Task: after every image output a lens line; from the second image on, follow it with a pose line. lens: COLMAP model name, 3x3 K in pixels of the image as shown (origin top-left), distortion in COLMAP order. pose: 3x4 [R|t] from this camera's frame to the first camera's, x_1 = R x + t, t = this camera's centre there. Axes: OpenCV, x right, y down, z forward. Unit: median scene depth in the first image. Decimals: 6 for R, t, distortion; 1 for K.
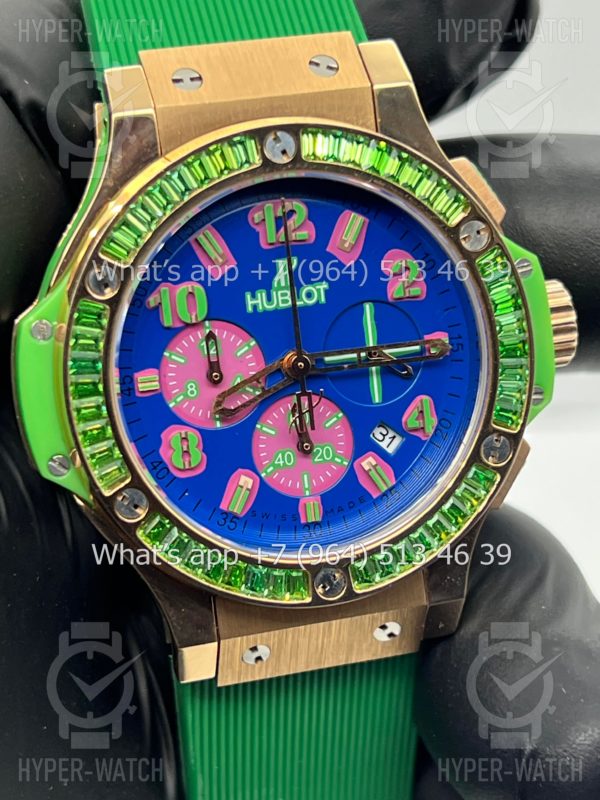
lens RADIAL K [[1823.4, 0, 300.0], [0, 1823.4, 400.0], [0, 0, 1]] dist [0.302716, -0.154059]
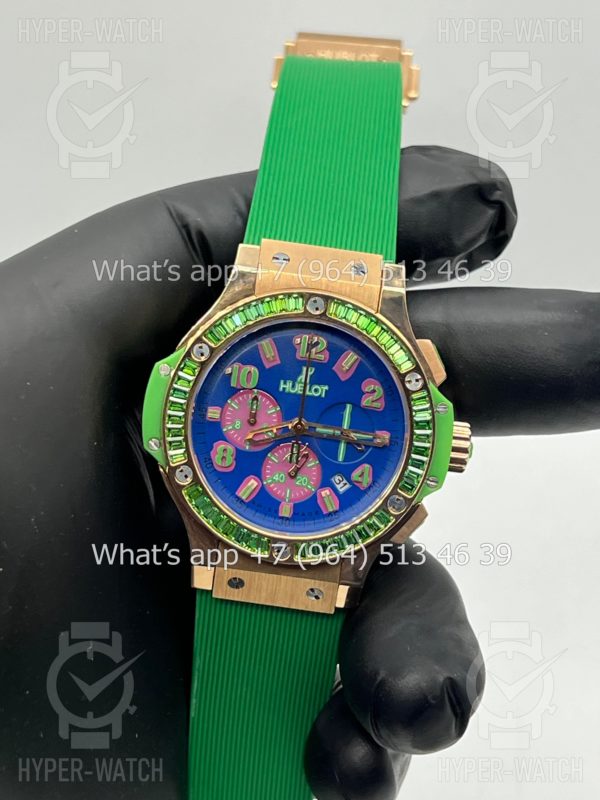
lens RADIAL K [[1823.4, 0, 300.0], [0, 1823.4, 400.0], [0, 0, 1]] dist [0.302716, -0.154059]
pose [[0.944489, 0.249858, -0.213335, 0.369095], [-0.269636, 0.960501, -0.068812, 0.076680], [0.187715, 0.122515, 0.974553, -0.719406]]
